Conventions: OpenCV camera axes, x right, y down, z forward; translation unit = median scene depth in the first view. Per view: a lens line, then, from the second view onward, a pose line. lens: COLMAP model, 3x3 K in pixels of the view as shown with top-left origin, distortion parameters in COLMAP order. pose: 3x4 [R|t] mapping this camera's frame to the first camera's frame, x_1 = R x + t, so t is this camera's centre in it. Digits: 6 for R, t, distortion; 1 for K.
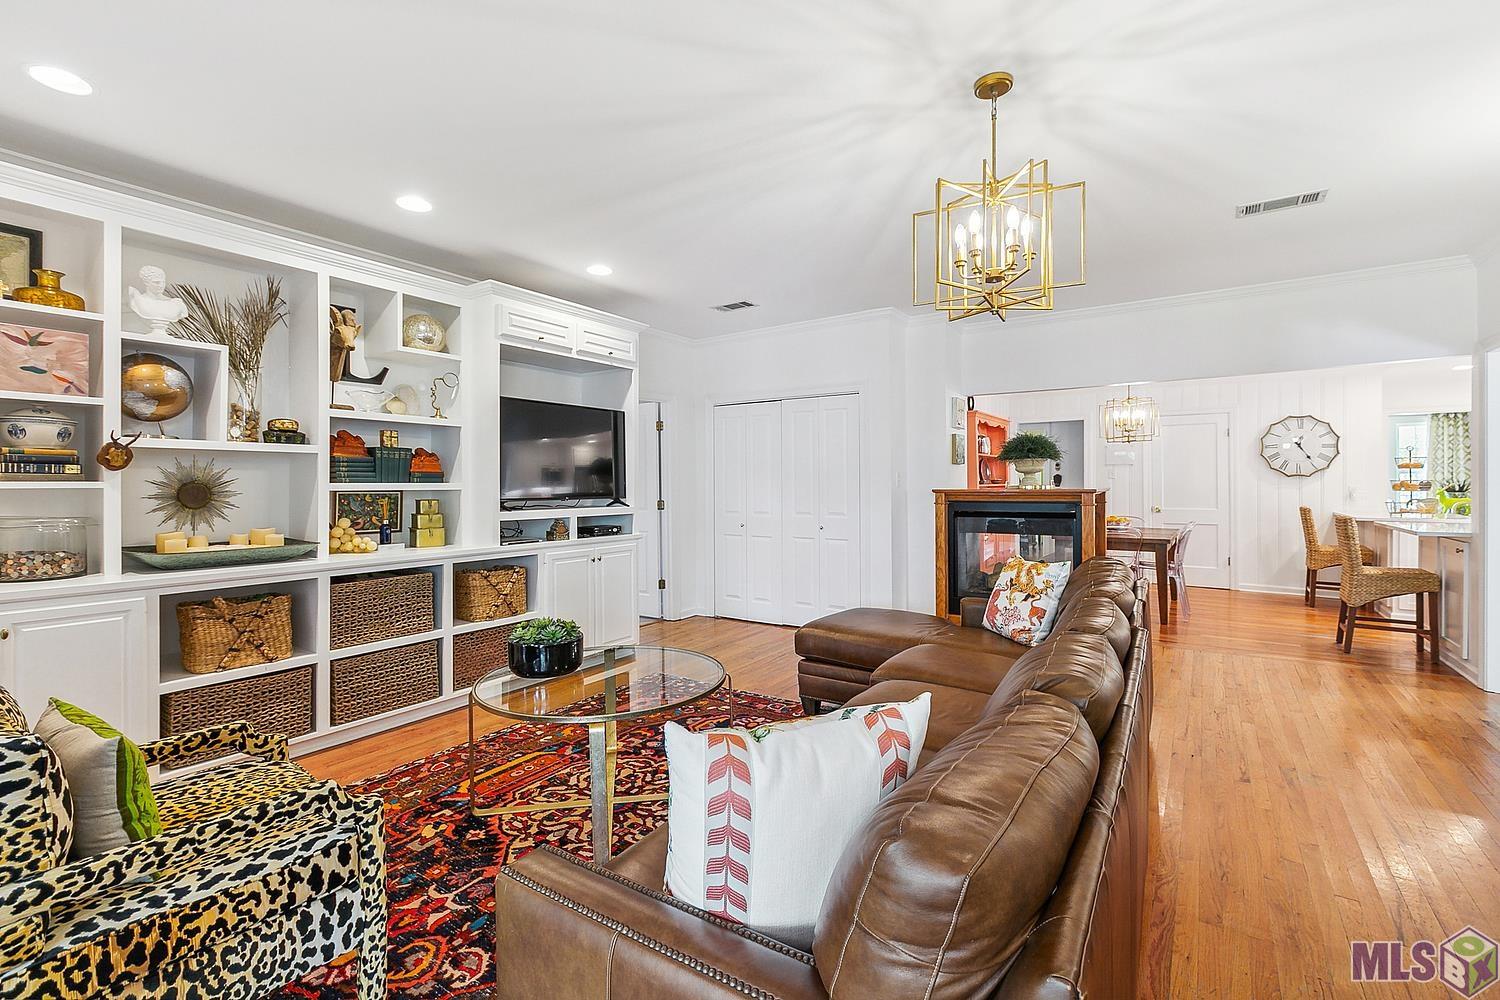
lens RADIAL K [[670.6, 0, 749.6], [0, 670.6, 479.6], [0, 0, 1]] dist [-0.001377, -0.000394]
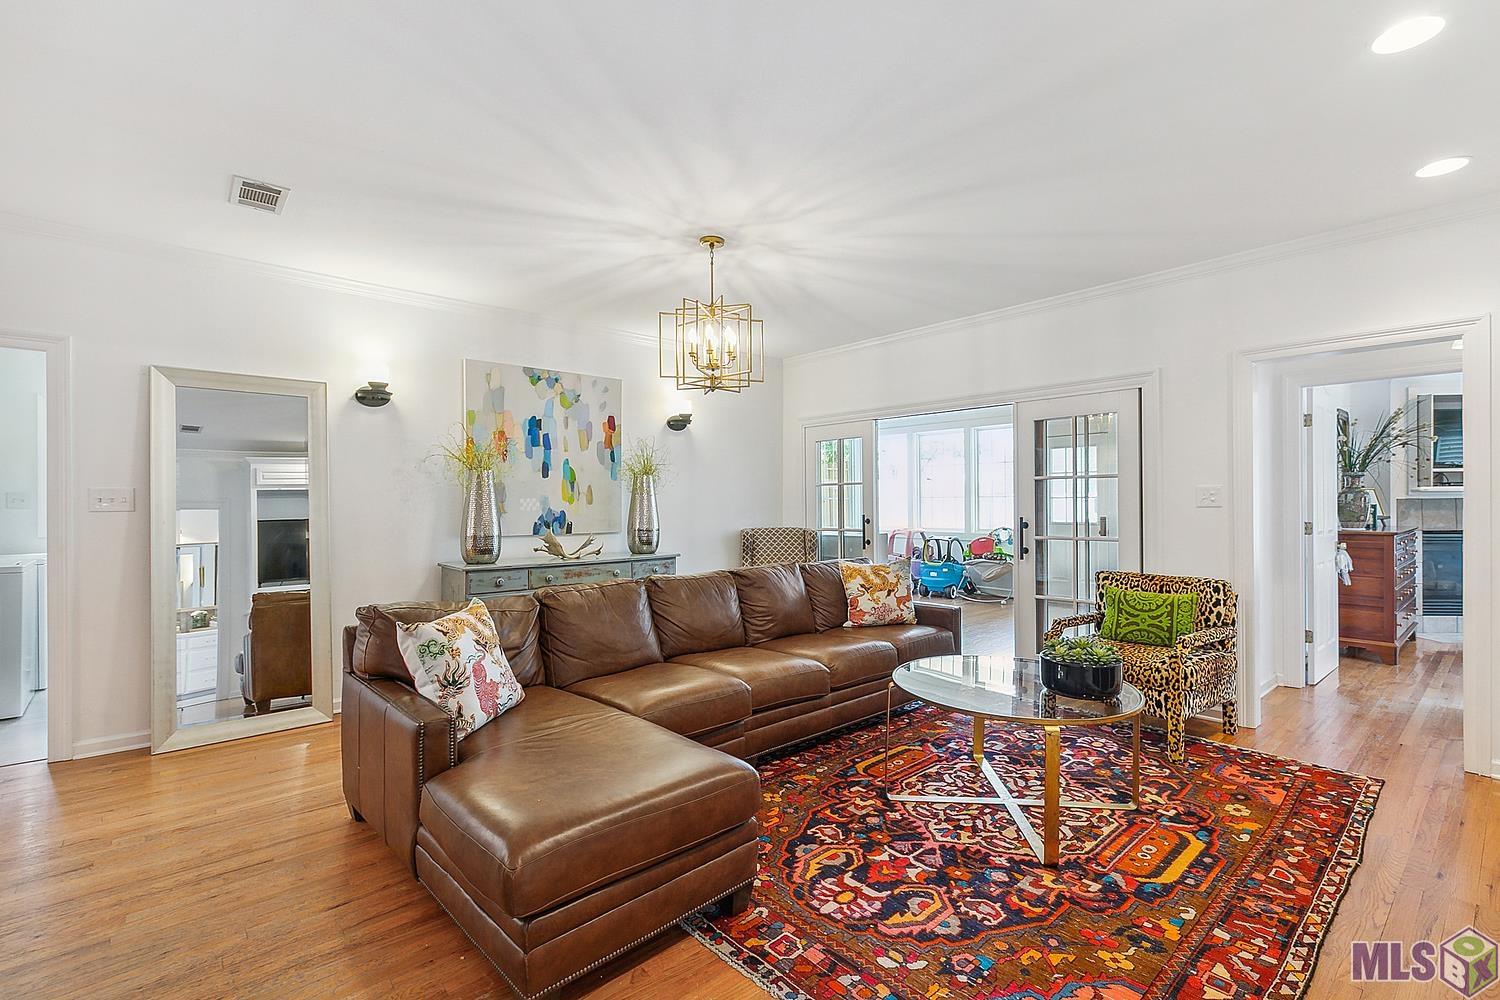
lens RADIAL K [[671.7, 0, 752.4], [0, 671.7, 495.9], [0, 0, 1]] dist [0.000437, 0.000151]
pose [[-0.966904, 0.009254, 0.254974, -0.079138], [0.006455, 0.999909, -0.011813, 0.007678], [-0.255061, -0.009776, -0.966876, 1.740587]]
